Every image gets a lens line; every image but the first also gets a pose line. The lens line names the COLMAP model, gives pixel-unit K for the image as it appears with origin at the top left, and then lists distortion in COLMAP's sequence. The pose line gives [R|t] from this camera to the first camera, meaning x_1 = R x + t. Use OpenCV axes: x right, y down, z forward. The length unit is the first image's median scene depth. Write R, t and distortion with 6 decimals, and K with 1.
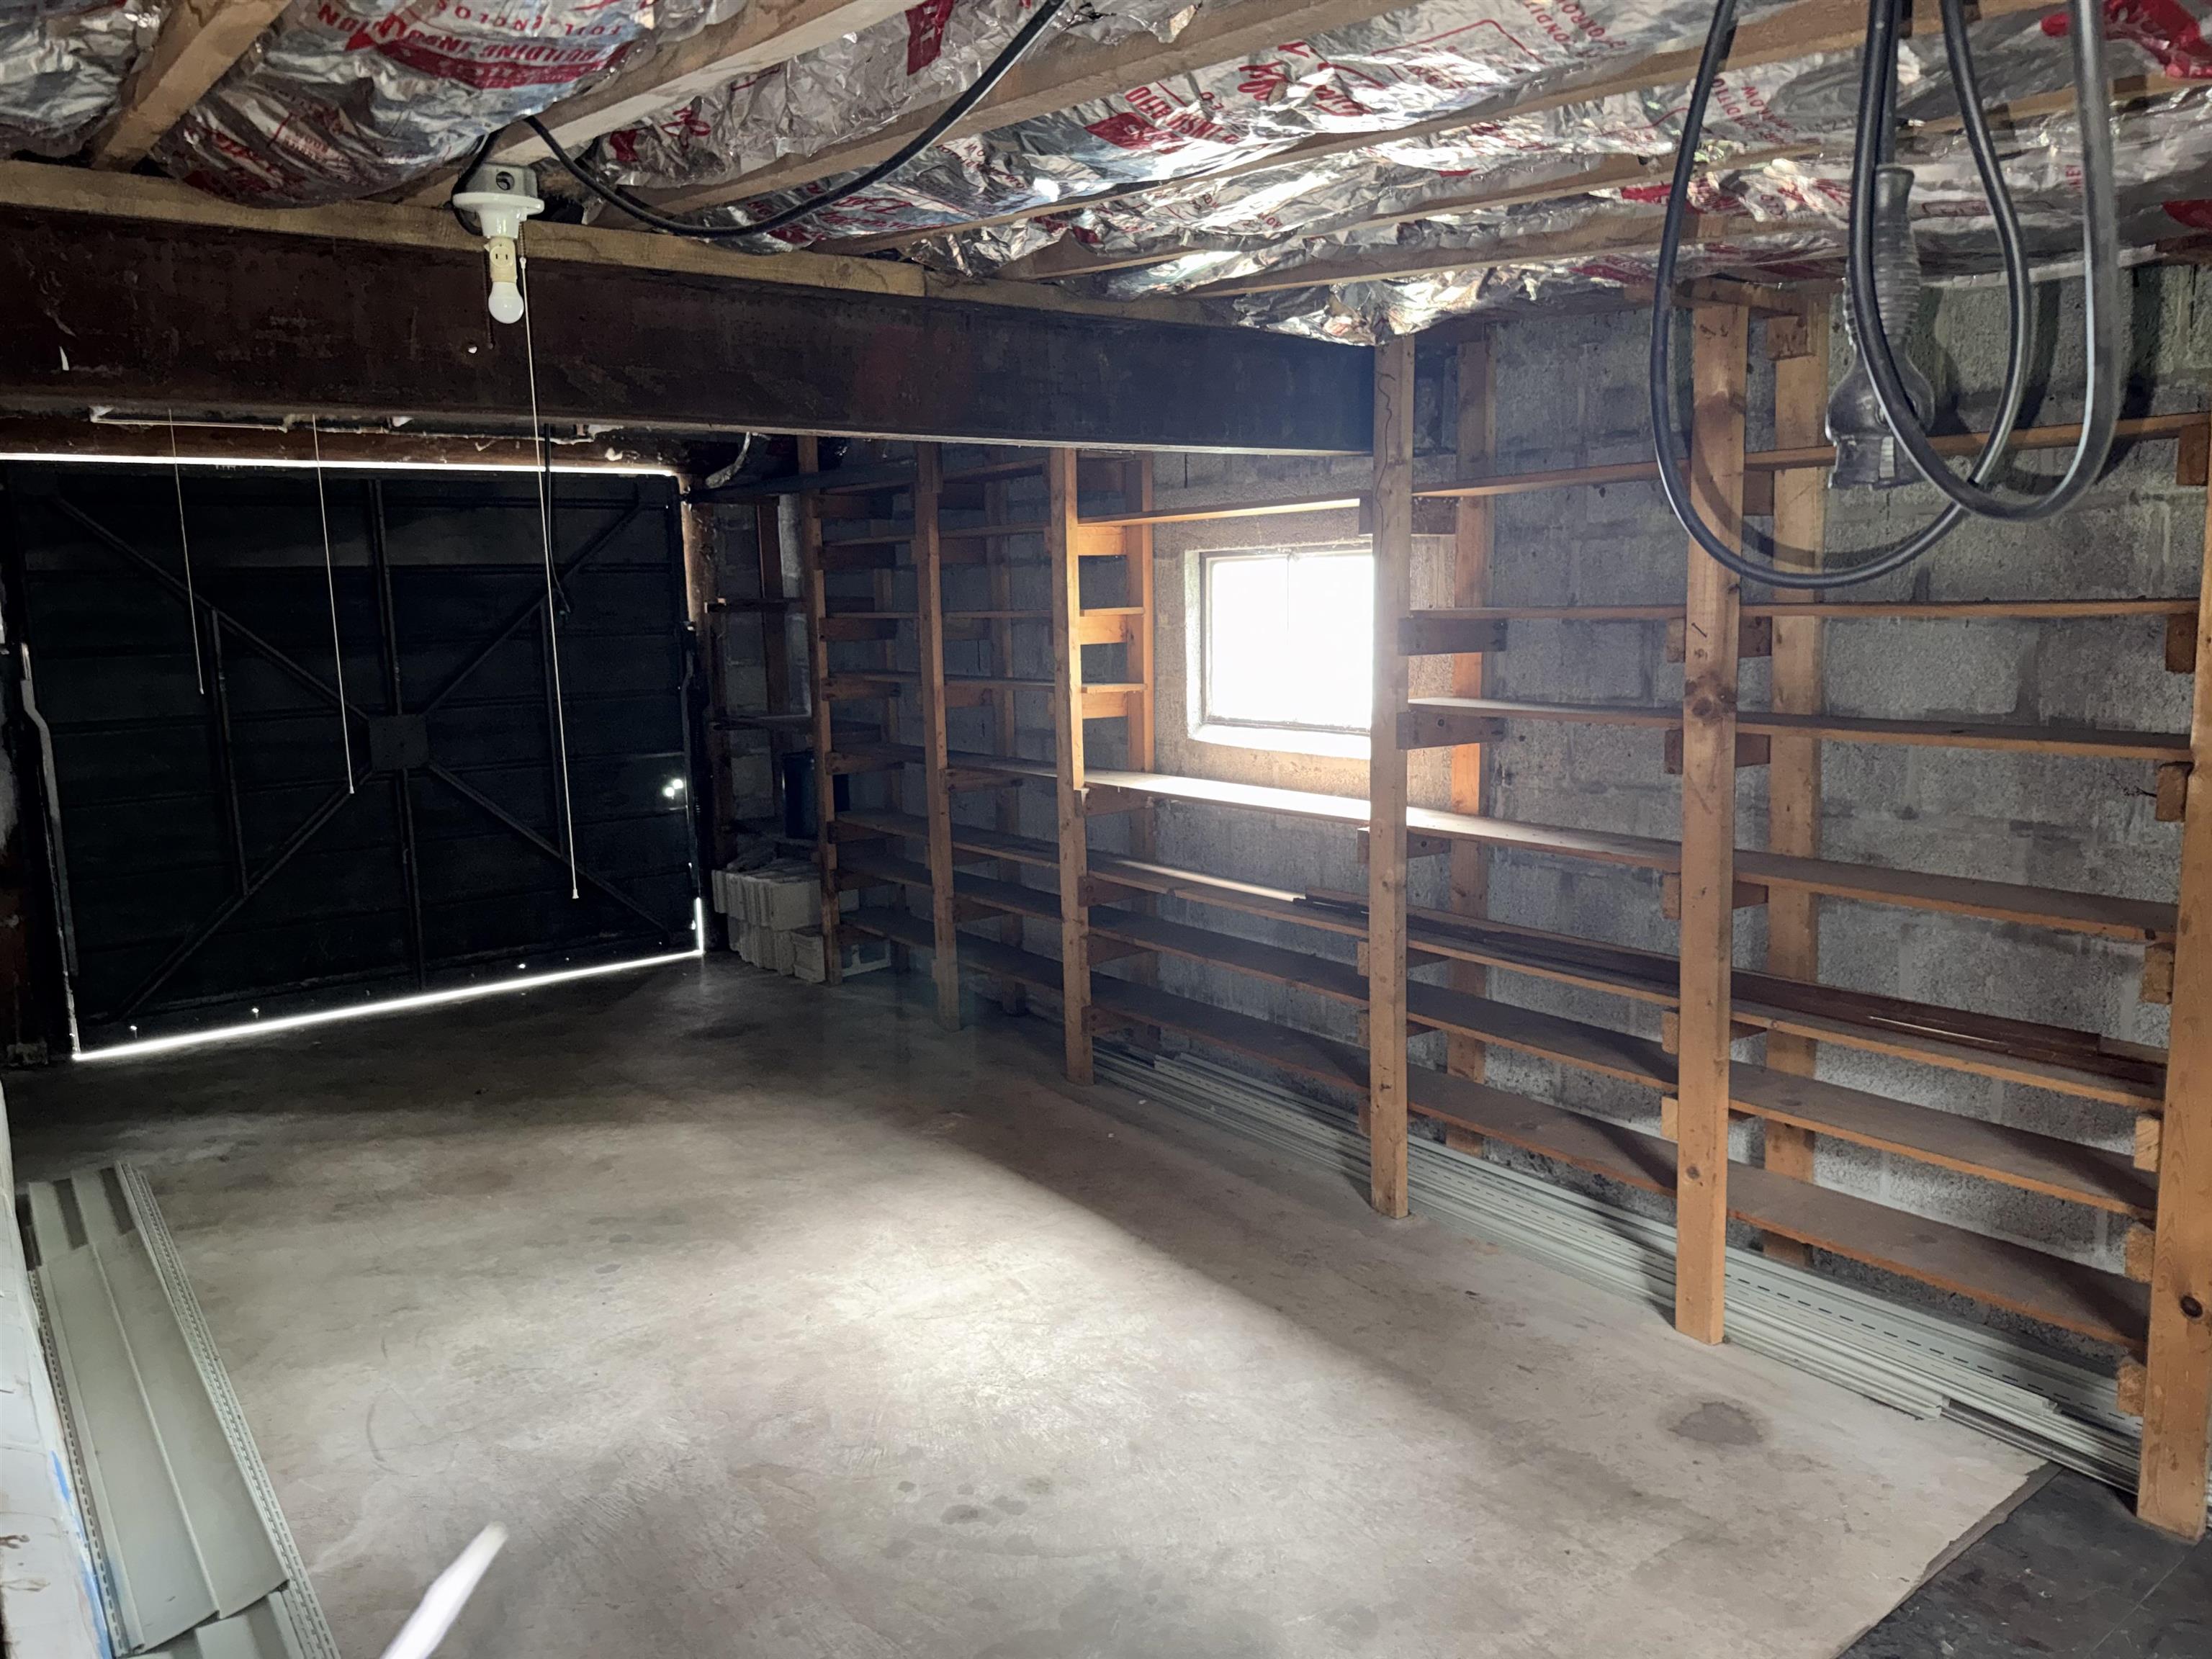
lens RADIAL K [[1549.2, 0, 1109.9], [0, 1549.2, 826.9], [0, 0, 1]] dist [0.002902, -0.000871]
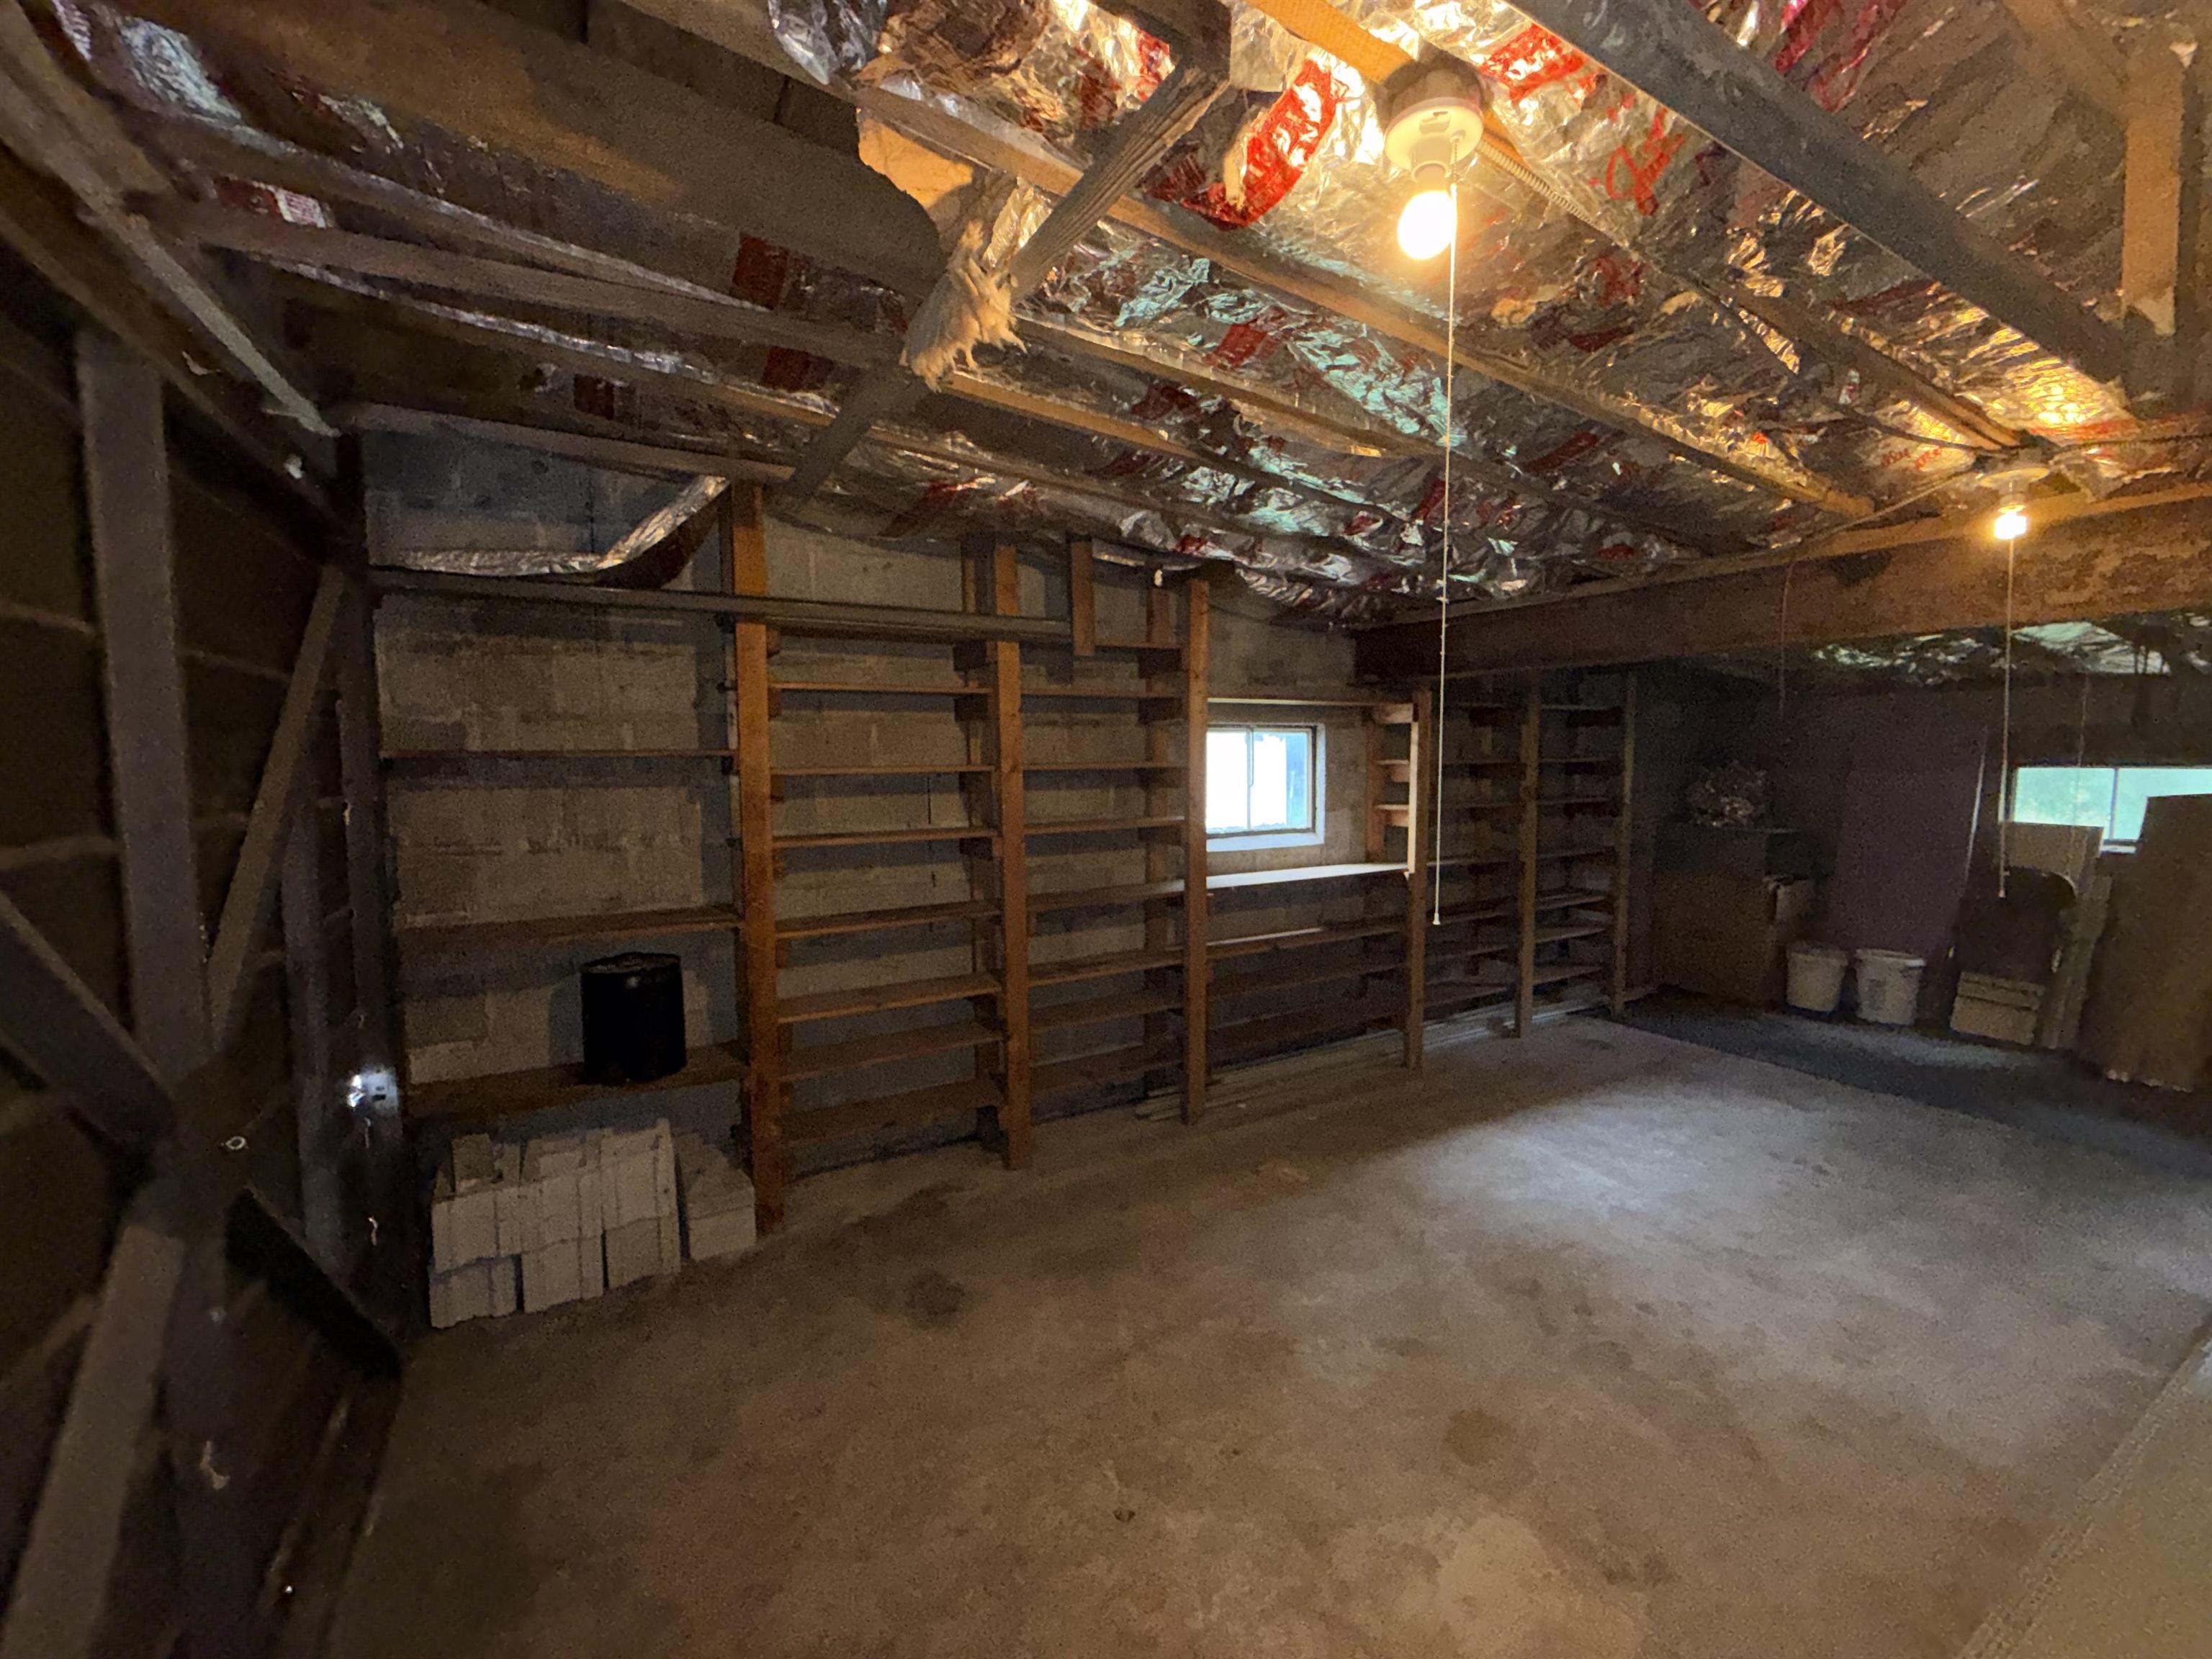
lens RADIAL K [[884.6, 0, 1113.6], [0, 884.6, 815.5], [0, 0, 1]] dist [-0.000845, 0.000036]
pose [[0.144695, -0.052991, 0.988056, -1.126643], [0.166308, 0.985662, 0.028508, -0.184511], [-0.975400, 0.160197, 0.151433, 1.360095]]
